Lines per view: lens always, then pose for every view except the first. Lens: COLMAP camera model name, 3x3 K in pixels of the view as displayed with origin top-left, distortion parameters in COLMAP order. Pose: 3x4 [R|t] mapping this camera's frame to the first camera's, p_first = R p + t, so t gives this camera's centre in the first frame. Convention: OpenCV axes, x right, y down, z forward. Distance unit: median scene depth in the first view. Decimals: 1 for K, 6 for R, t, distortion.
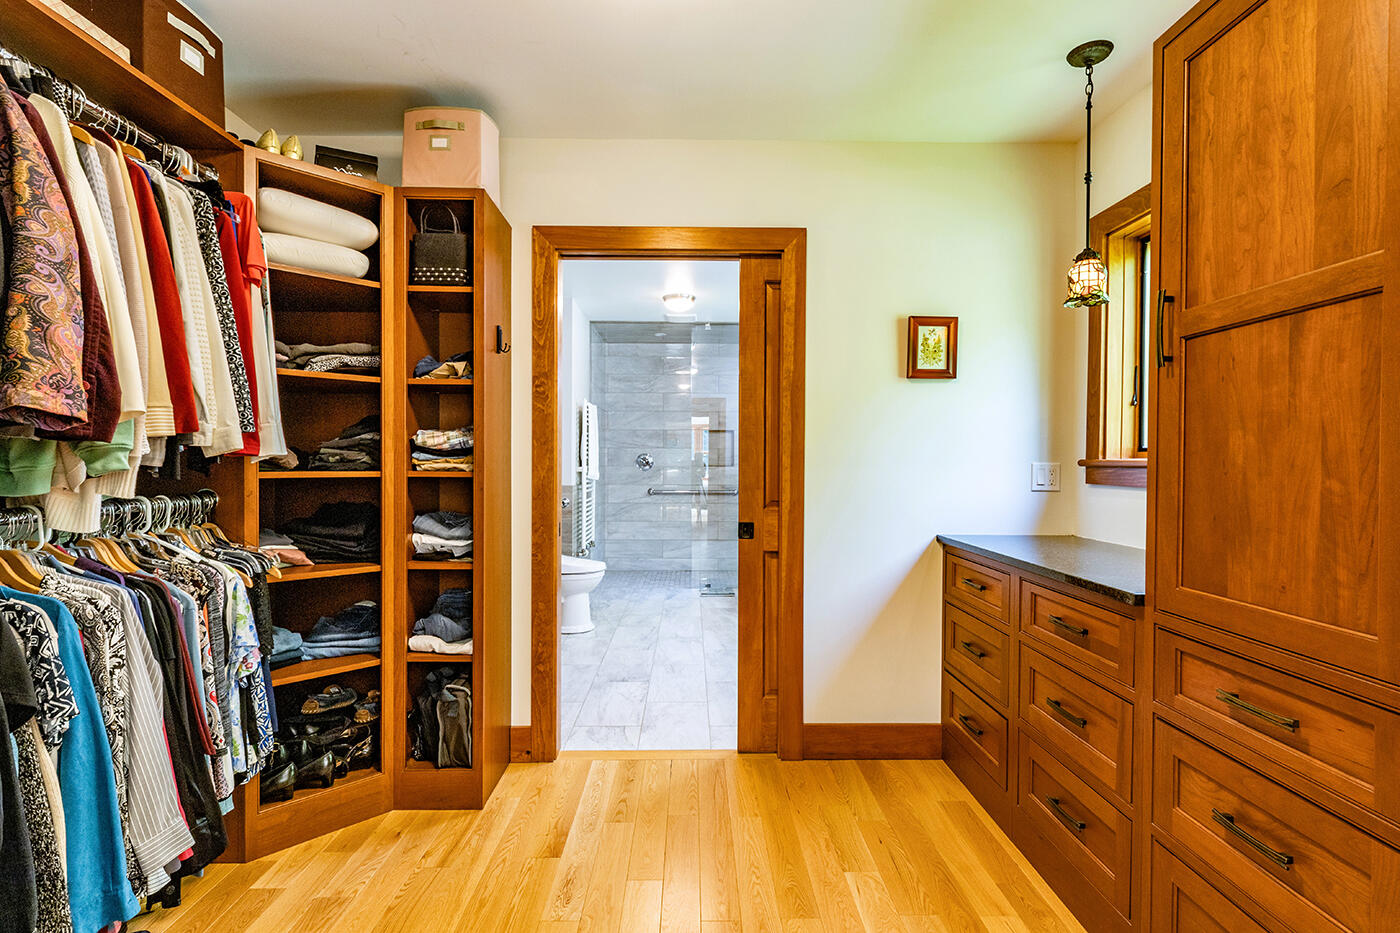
lens RADIAL K [[595.5, 0, 684.8], [0, 595.5, 464.0], [0, 0, 1]] dist [0.000810, 0.000055]
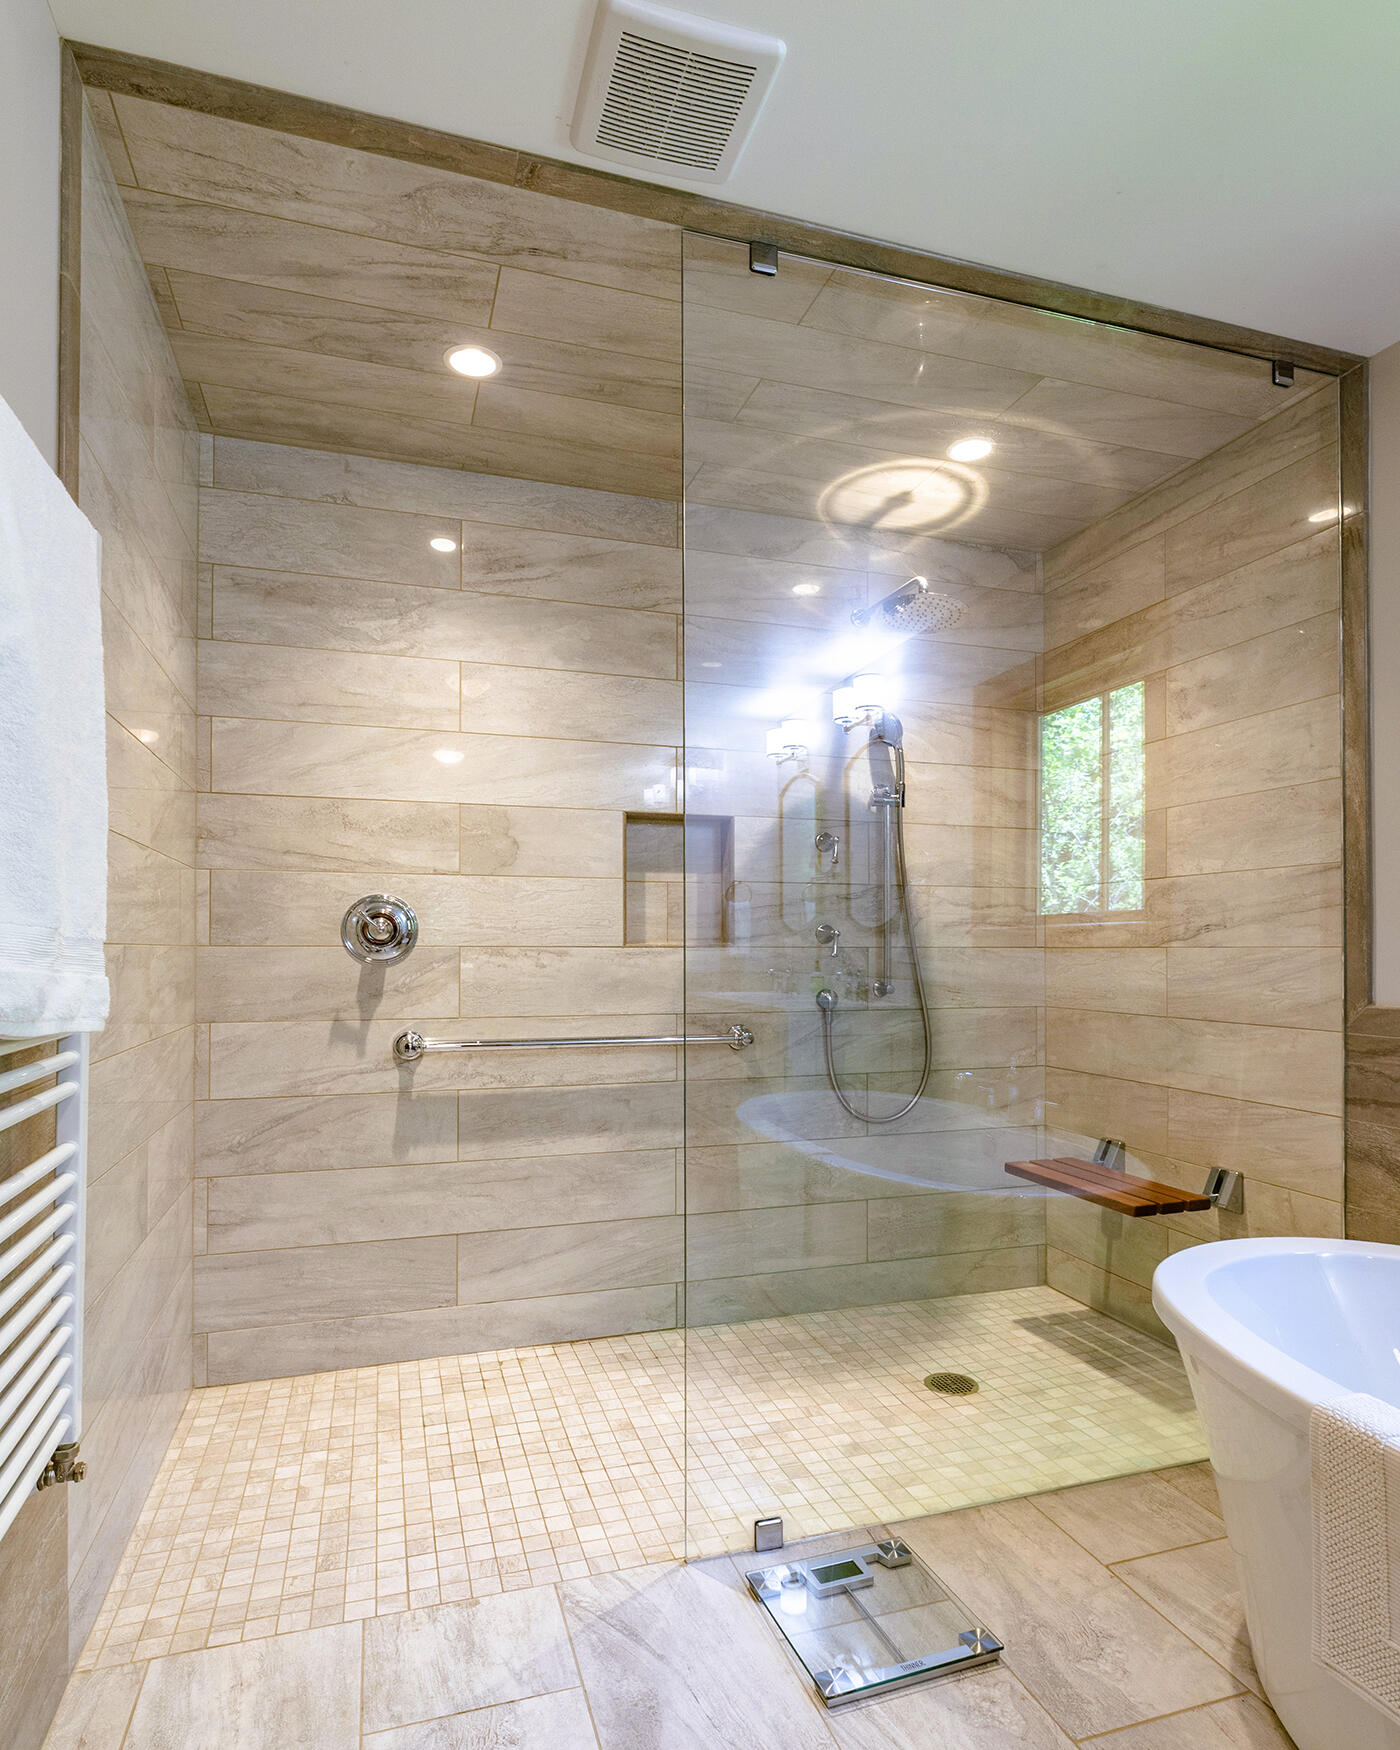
lens RADIAL K [[894.3, 0, 751.9], [0, 894.3, 945.7], [0, 0, 1]] dist [0.001053, 0.000075]
pose [[0.922124, 0.001887, 0.386890, -0.081599], [0.002053, 0.999950, -0.009770, 0.008969], [-0.386889, 0.009803, 0.922074, 0.701937]]
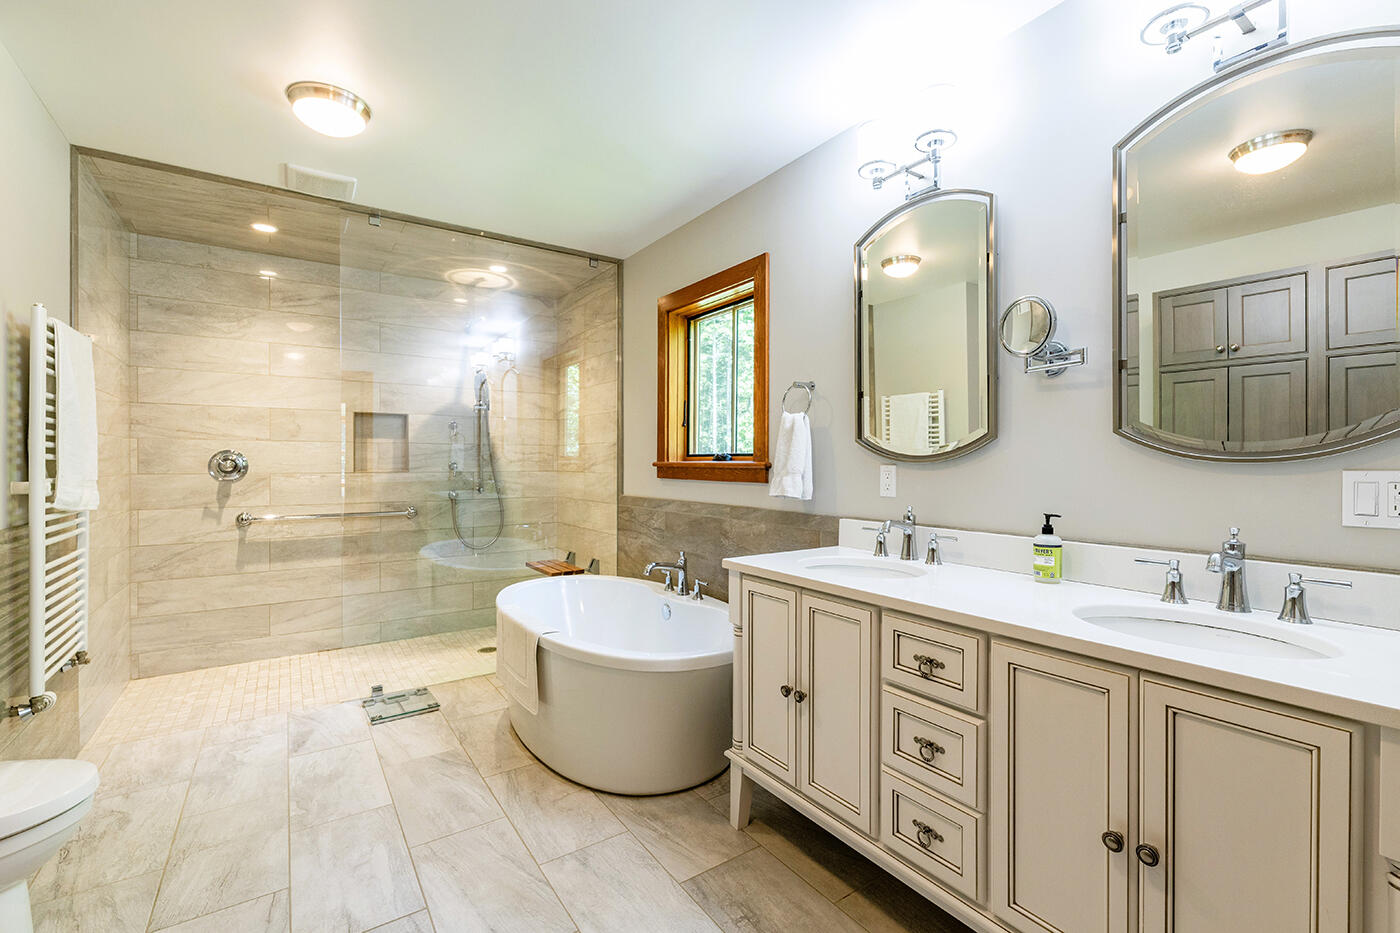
lens RADIAL K [[595.5, 0, 684.8], [0, 595.5, 464.0], [0, 0, 1]] dist [0.000810, 0.000055]
pose [[0.828509, -0.005376, 0.559950, -0.031733], [0.006423, 0.999979, 0.000096, -0.002873], [-0.559939, 0.003518, 0.828527, 0.371671]]
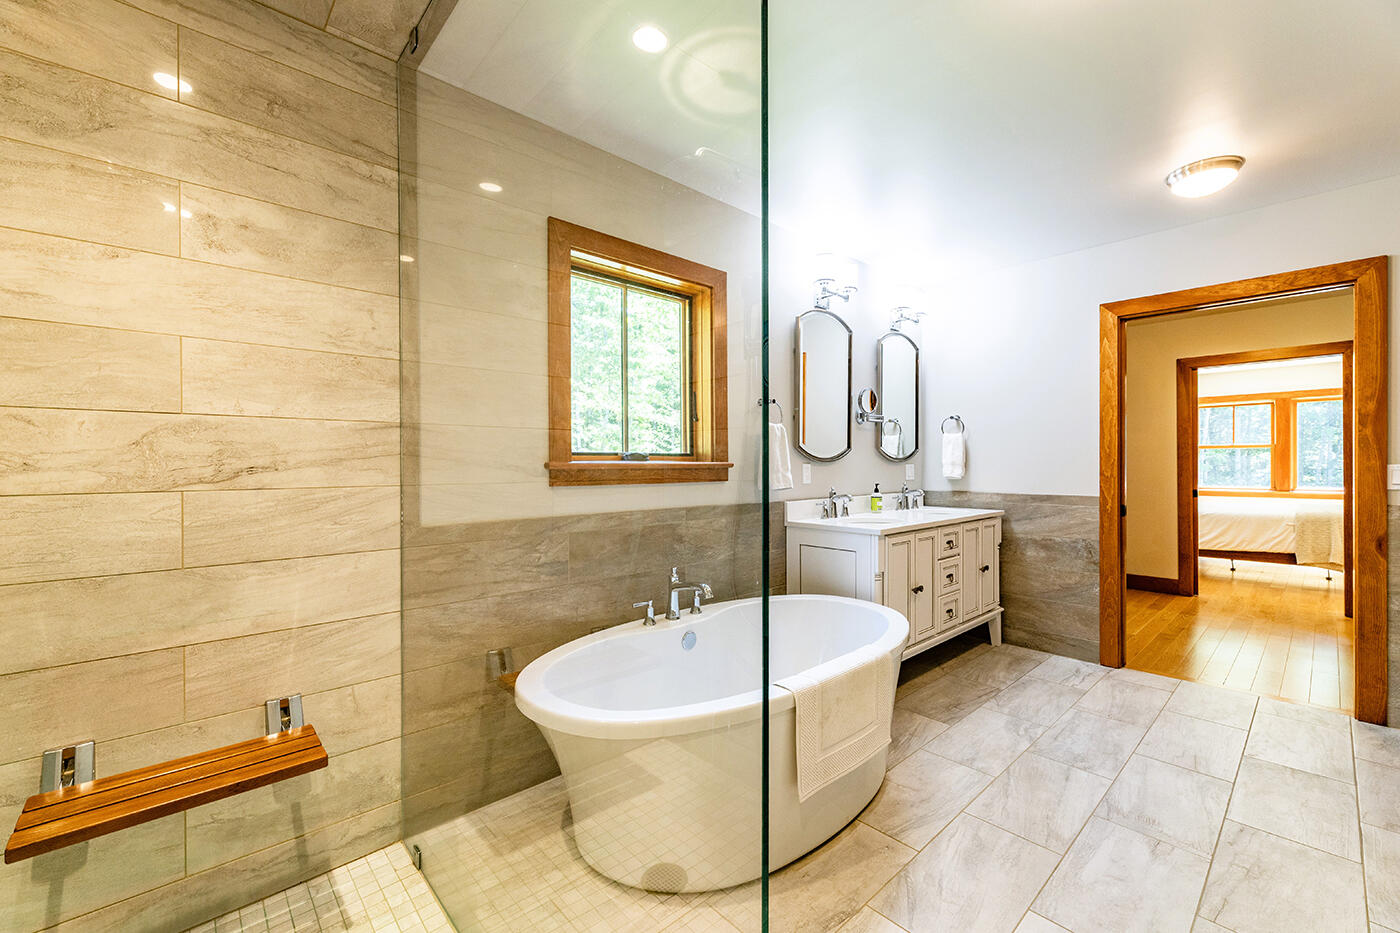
lens RADIAL K [[595.5, 0, 684.8], [0, 595.5, 464.0], [0, 0, 1]] dist [0.000810, 0.000055]
pose [[-0.680081, -0.000547, 0.733136, -0.068008], [0.006722, 0.999953, 0.006981, -0.005840], [-0.733106, 0.009676, -0.680046, 1.033095]]
